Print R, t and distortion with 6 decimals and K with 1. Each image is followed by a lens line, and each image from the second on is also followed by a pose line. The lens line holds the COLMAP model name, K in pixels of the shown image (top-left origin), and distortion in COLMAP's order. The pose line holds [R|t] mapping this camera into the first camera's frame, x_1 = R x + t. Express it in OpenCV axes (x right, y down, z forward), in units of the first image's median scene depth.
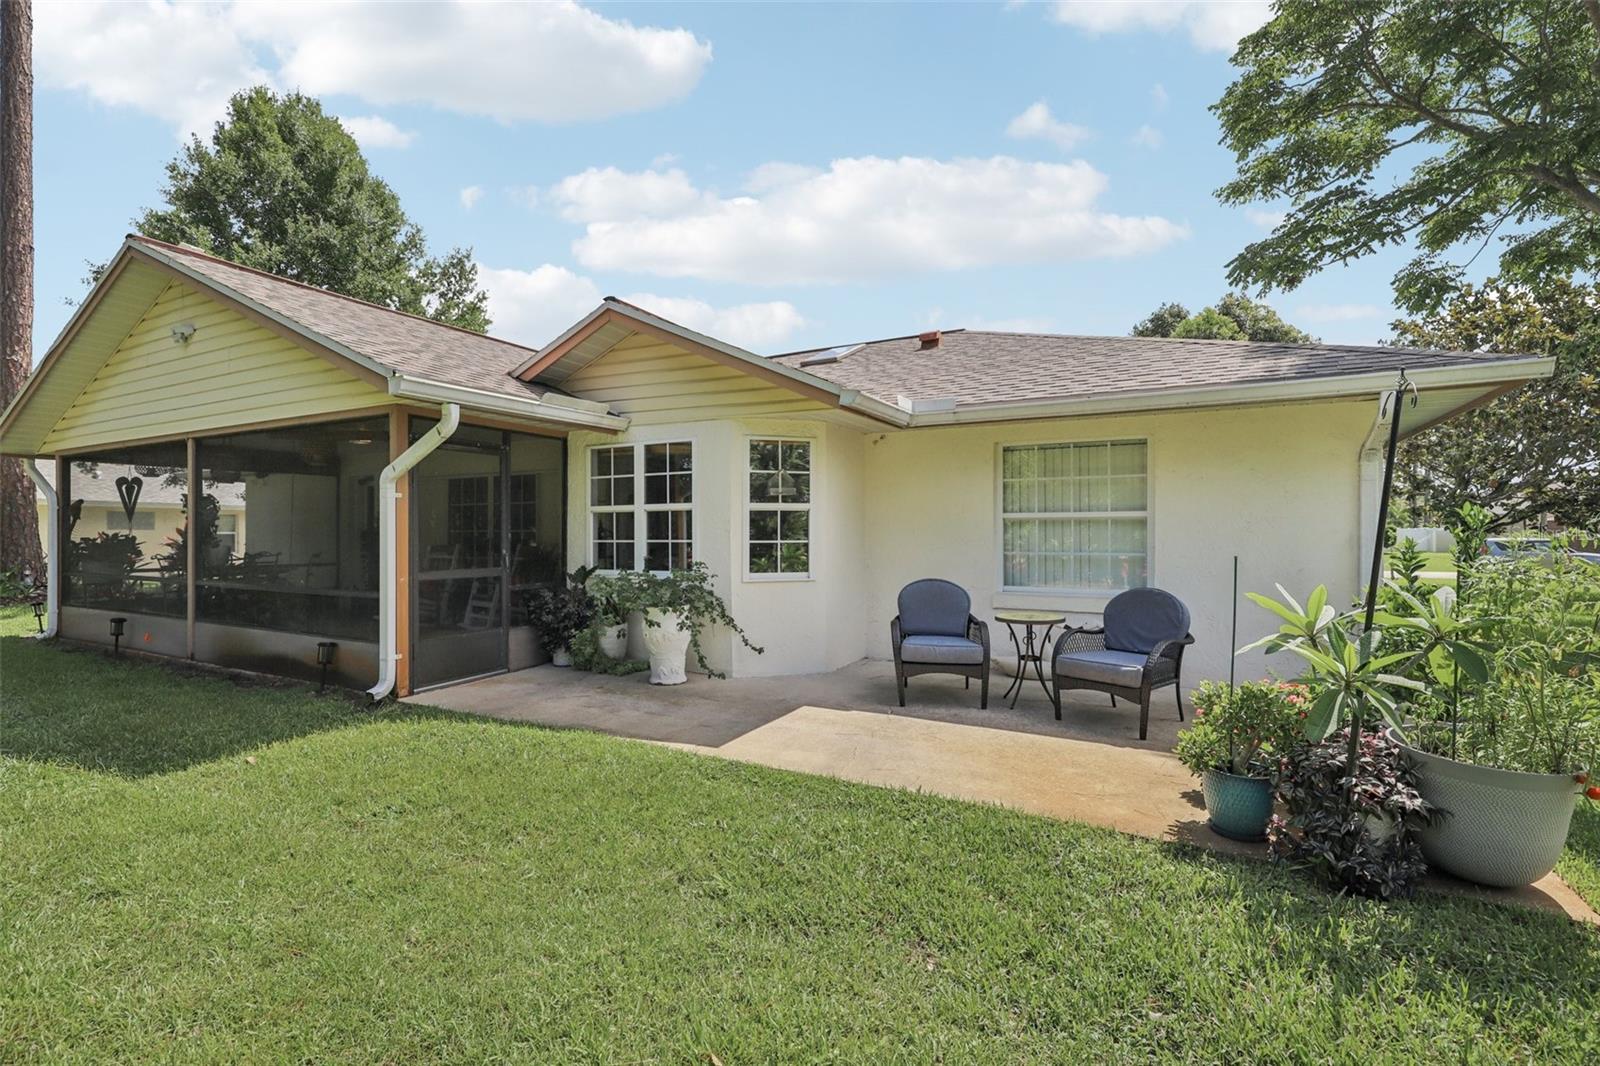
lens RADIAL K [[731.1, 0, 797.9], [0, 731.1, 534.0], [0, 0, 1]] dist [0.003145, 0.000992]
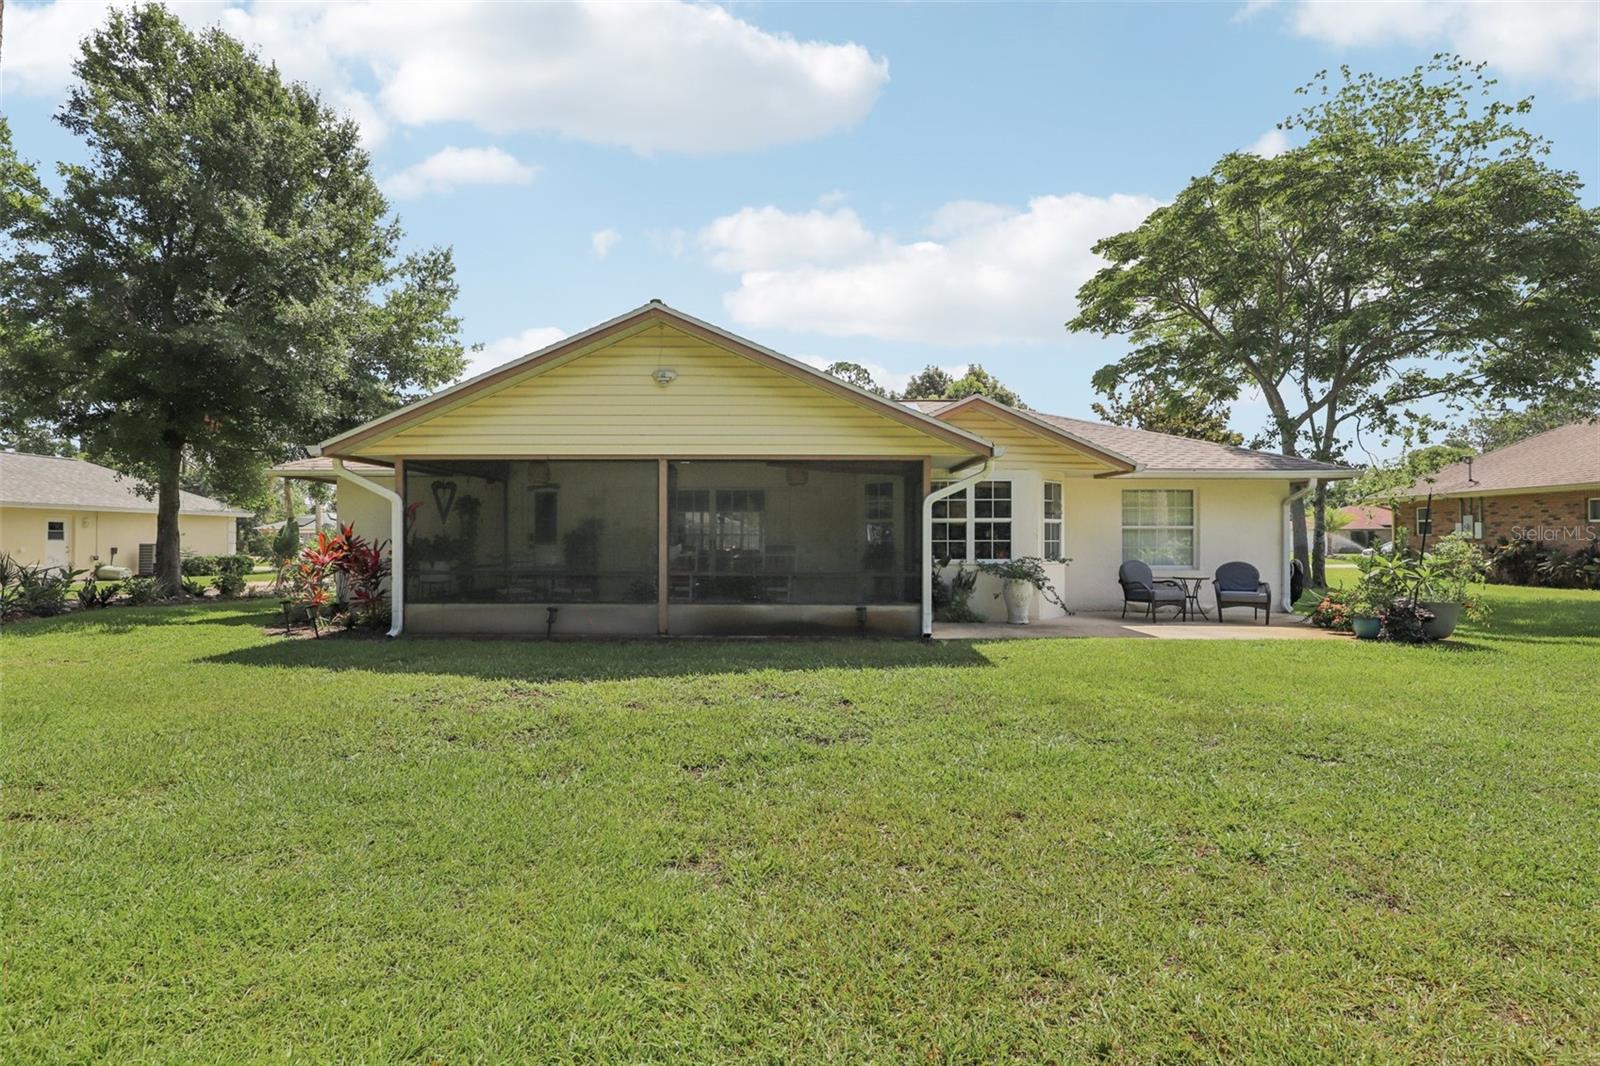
lens RADIAL K [[731.1, 0, 804.8], [0, 731.1, 538.8], [0, 0, 1]] dist [0.003145, 0.000992]
pose [[0.884169, 0.002871, 0.467158, -1.293914], [-0.000252, 0.999984, -0.005669, 0.013735], [-0.467166, 0.004895, 0.884156, -0.246686]]
